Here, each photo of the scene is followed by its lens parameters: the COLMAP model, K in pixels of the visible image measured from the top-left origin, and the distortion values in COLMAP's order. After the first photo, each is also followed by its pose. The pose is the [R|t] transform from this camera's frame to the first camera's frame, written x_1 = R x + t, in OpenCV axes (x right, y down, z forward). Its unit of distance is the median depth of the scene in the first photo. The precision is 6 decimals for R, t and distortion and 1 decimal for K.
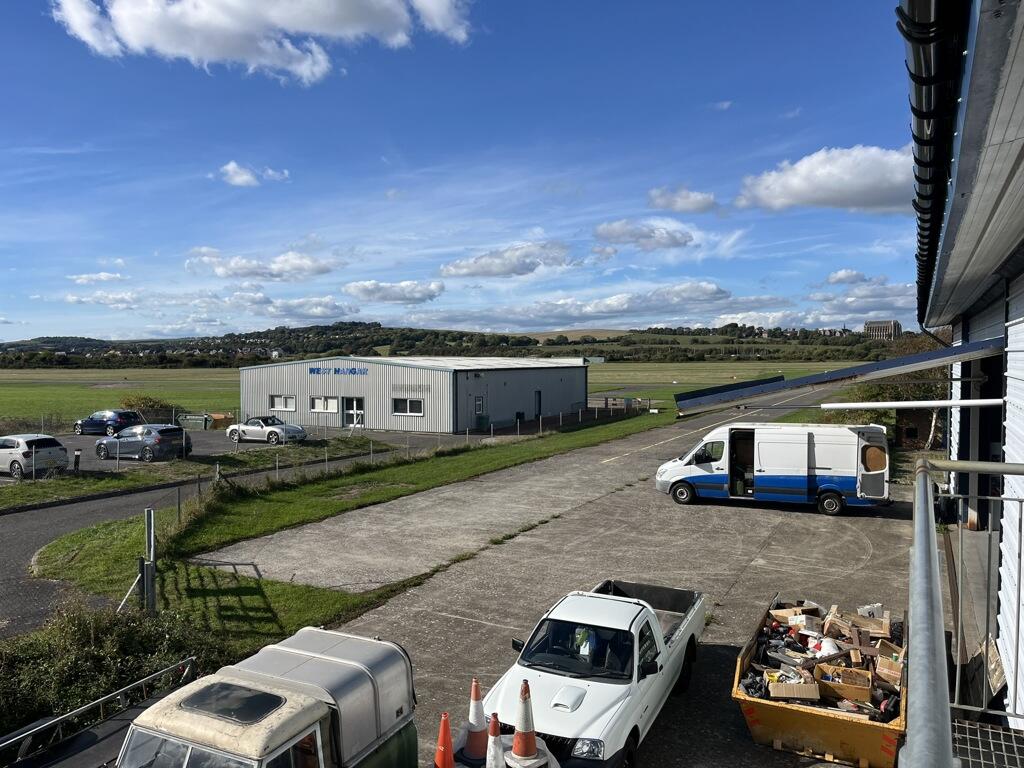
lens RADIAL K [[779.3, 0, 512.0], [0, 779.3, 384.0], [0, 0, 1]] dist [0.064984, -0.089881]
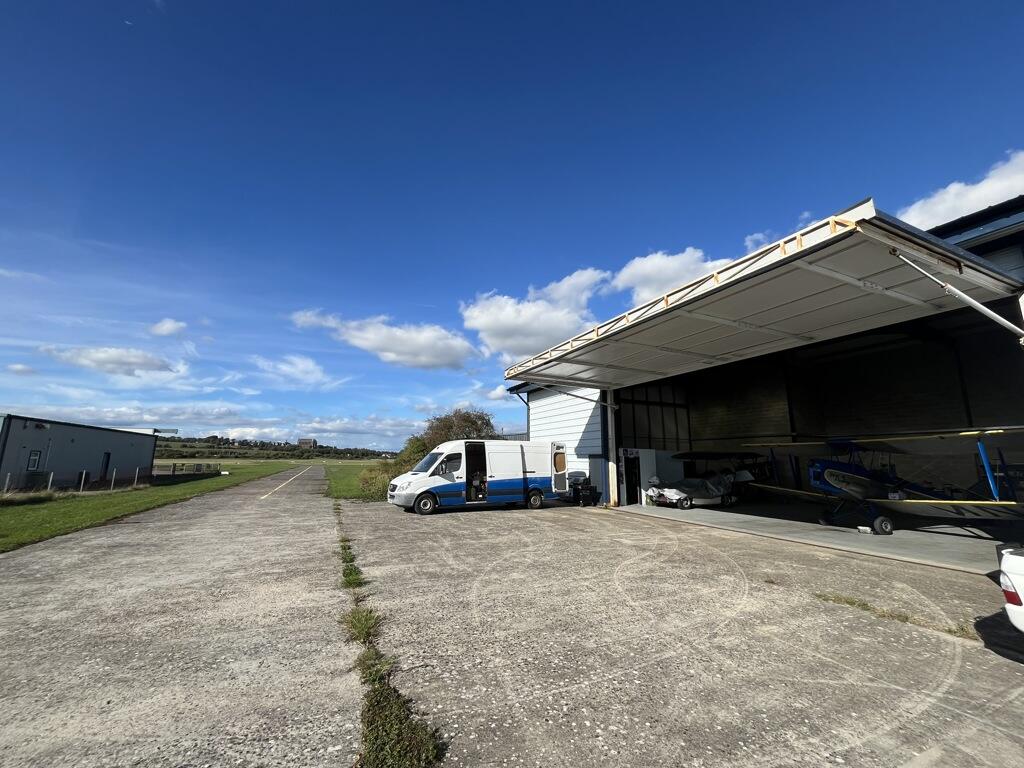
lens RADIAL K [[409.2, 0, 498.3], [0, 409.2, 386.9], [0, 0, 1]] dist [0.000776, -0.000151]
pose [[0.622200, 0.148931, 0.768561, -0.168947], [0.019431, 0.978497, -0.205343, 0.102700], [-0.782617, 0.142698, 0.605927, 0.584670]]
